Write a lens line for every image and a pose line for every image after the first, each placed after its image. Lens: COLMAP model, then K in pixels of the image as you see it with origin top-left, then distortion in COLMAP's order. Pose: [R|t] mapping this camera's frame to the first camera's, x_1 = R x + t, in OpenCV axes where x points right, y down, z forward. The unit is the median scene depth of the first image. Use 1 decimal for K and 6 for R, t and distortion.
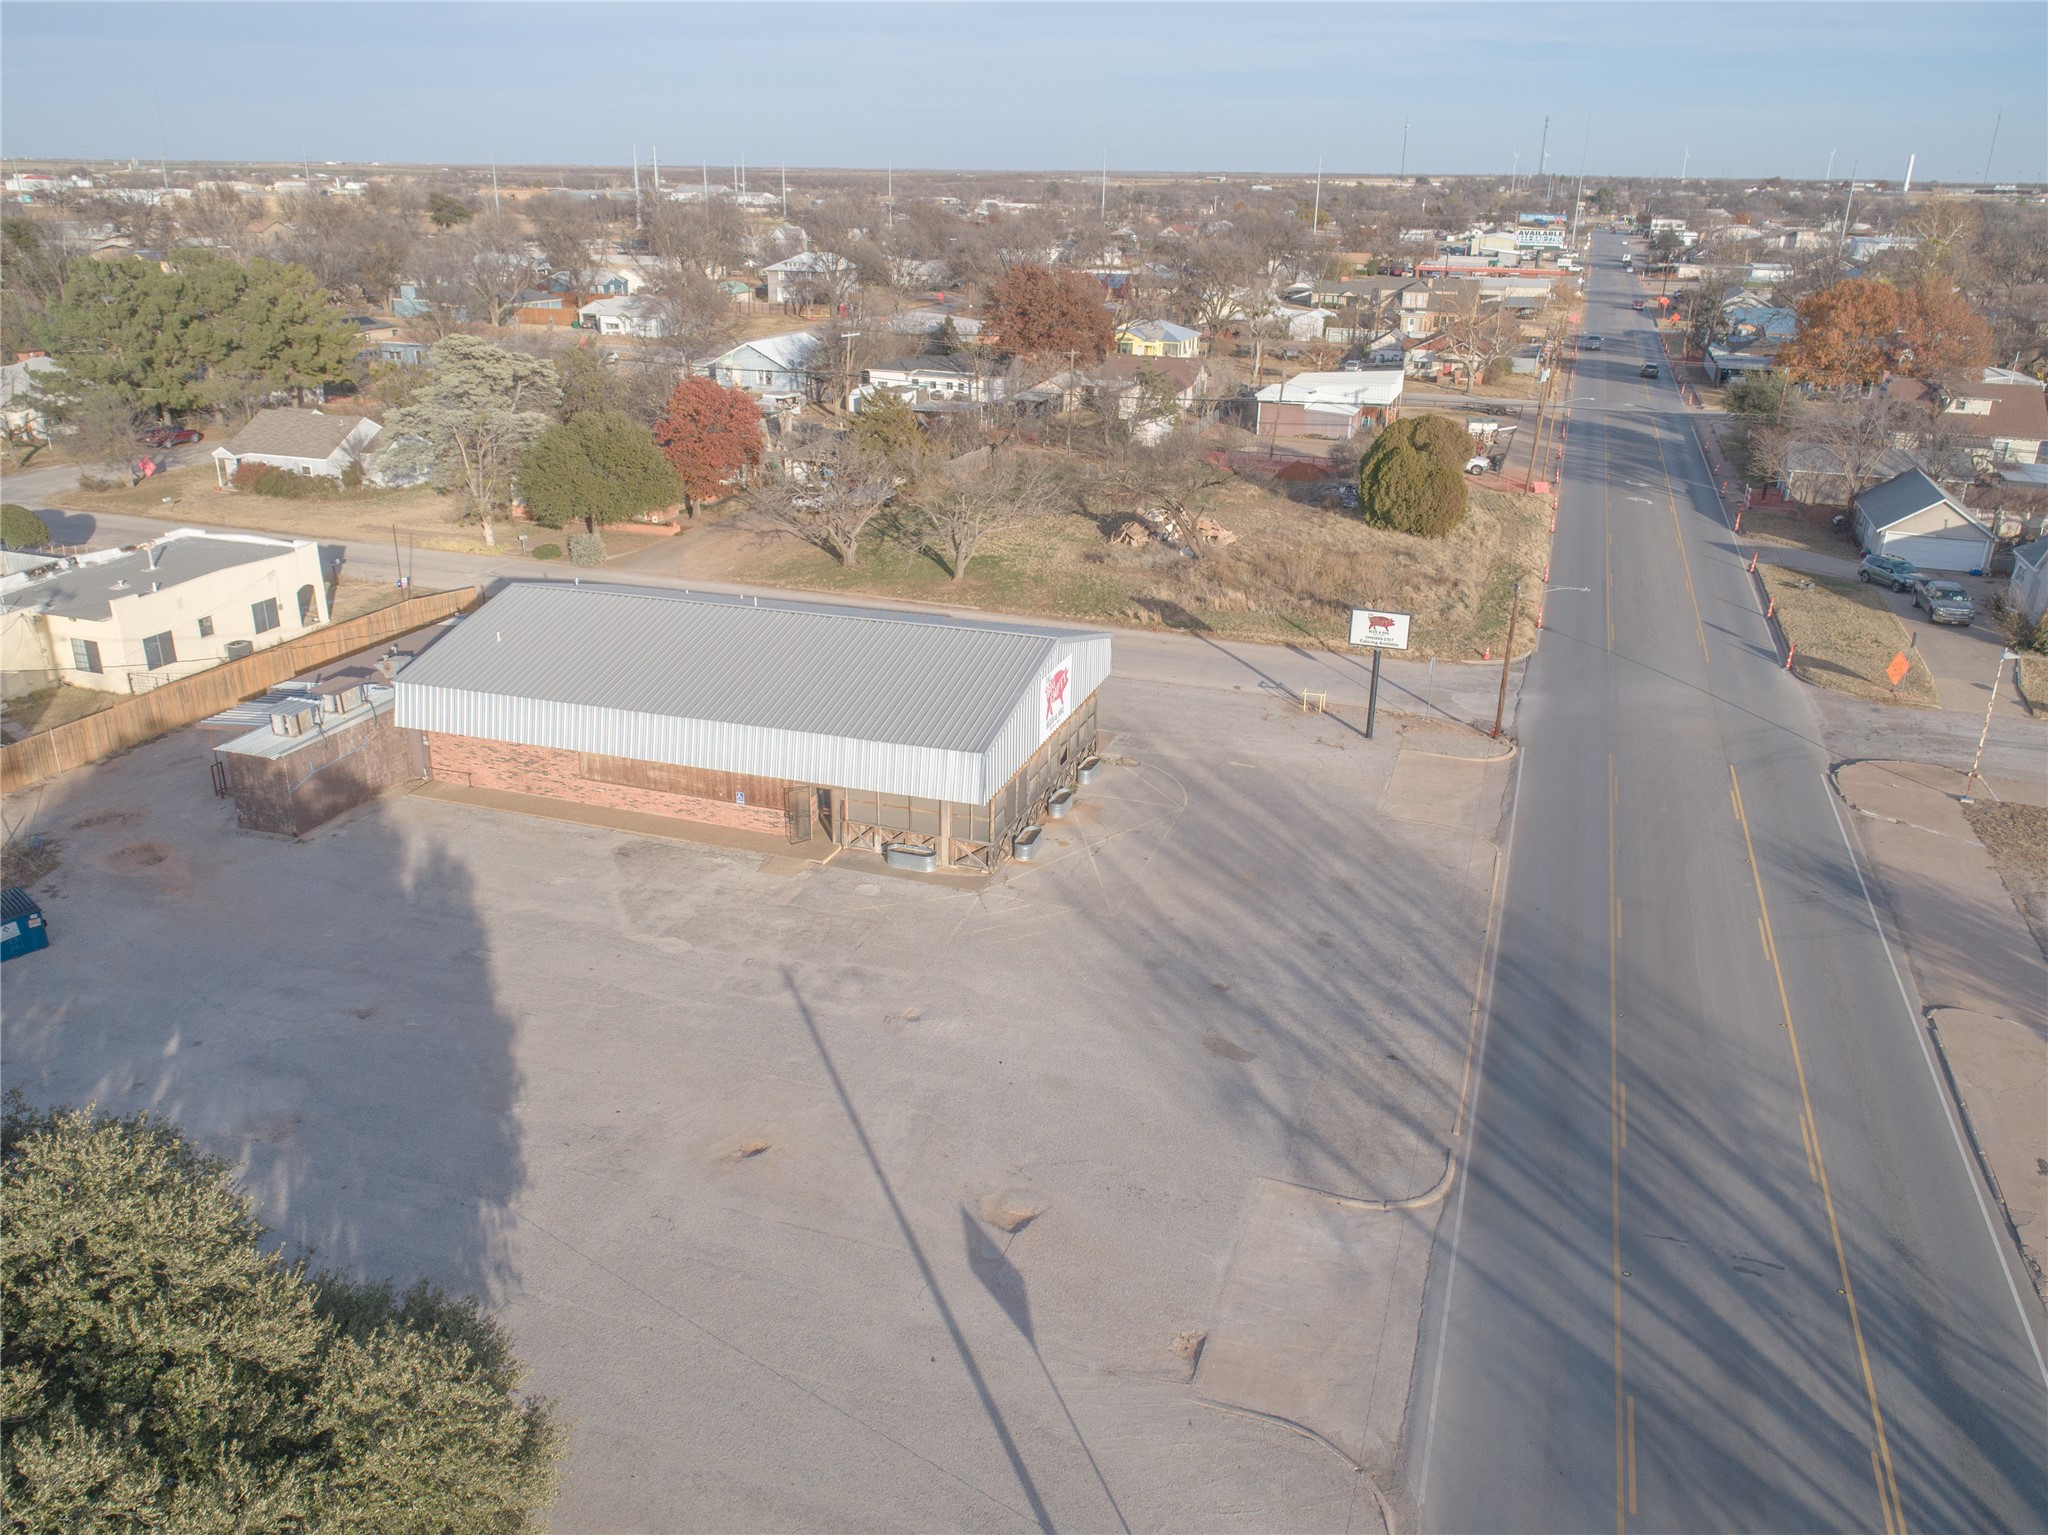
lens RADIAL K [[1554.8, 0, 1017.0], [0, 1554.8, 758.8], [0, 0, 1]] dist [-0.000804, 0.002254]
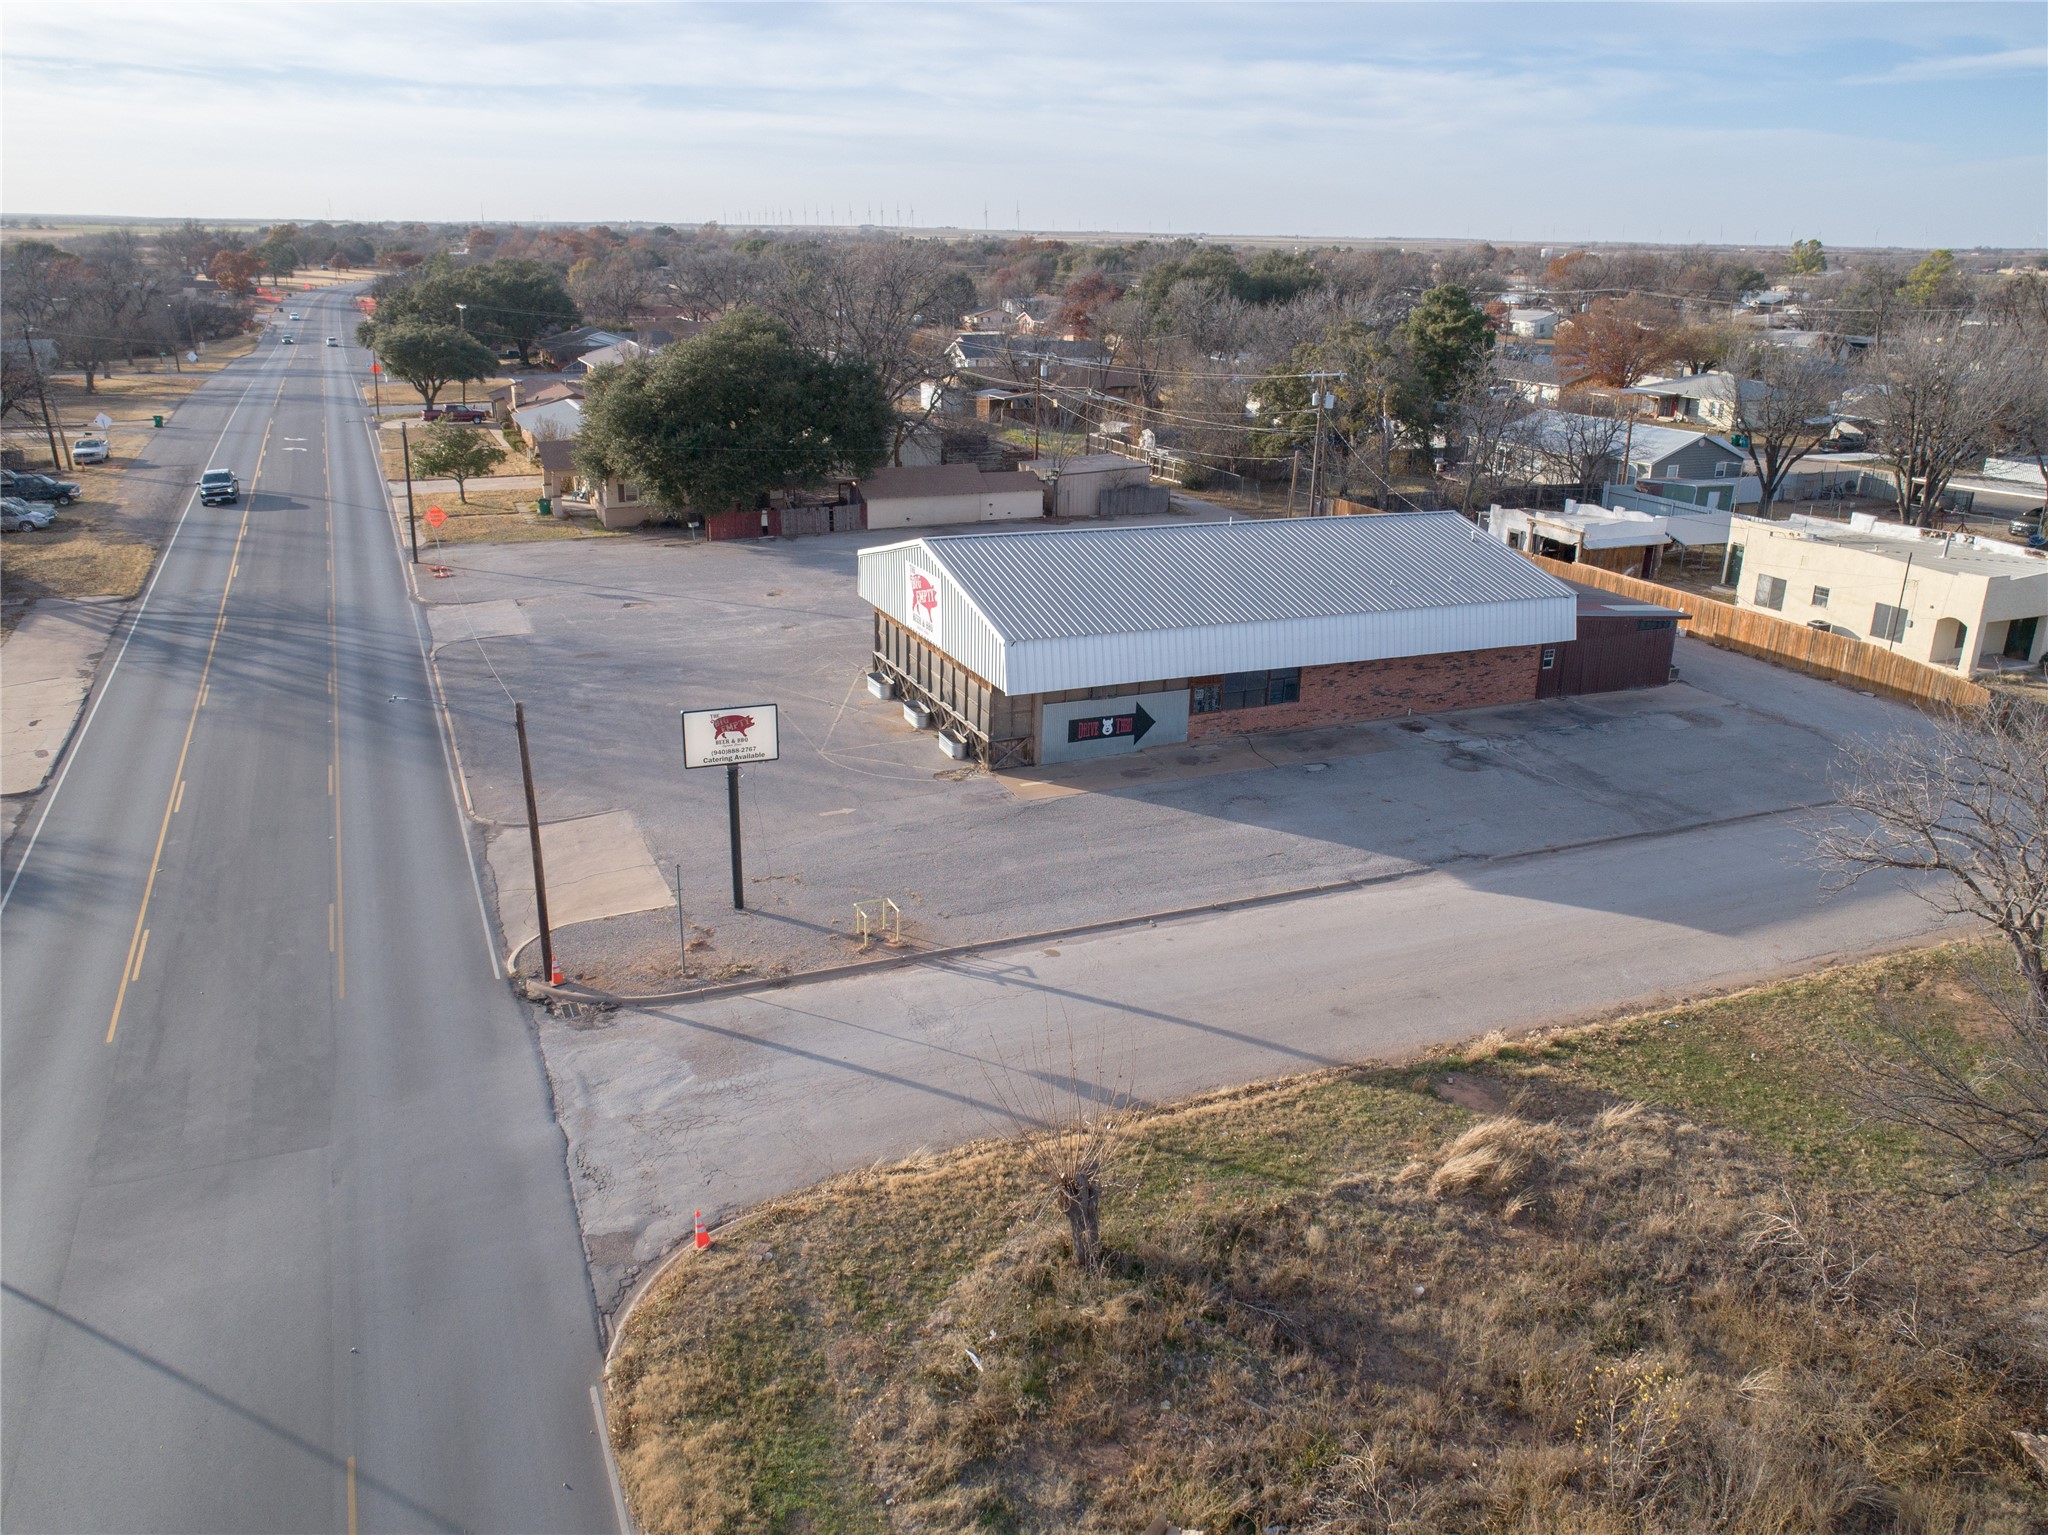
lens RADIAL K [[1554.8, 0, 1017.0], [0, 1554.8, 758.8], [0, 0, 1]] dist [-0.000804, 0.002254]
pose [[-0.737489, 0.193630, -0.647007, 0.586876], [-0.263401, 0.799685, 0.539559, -0.467939], [0.621877, 0.568341, -0.538756, 1.500822]]
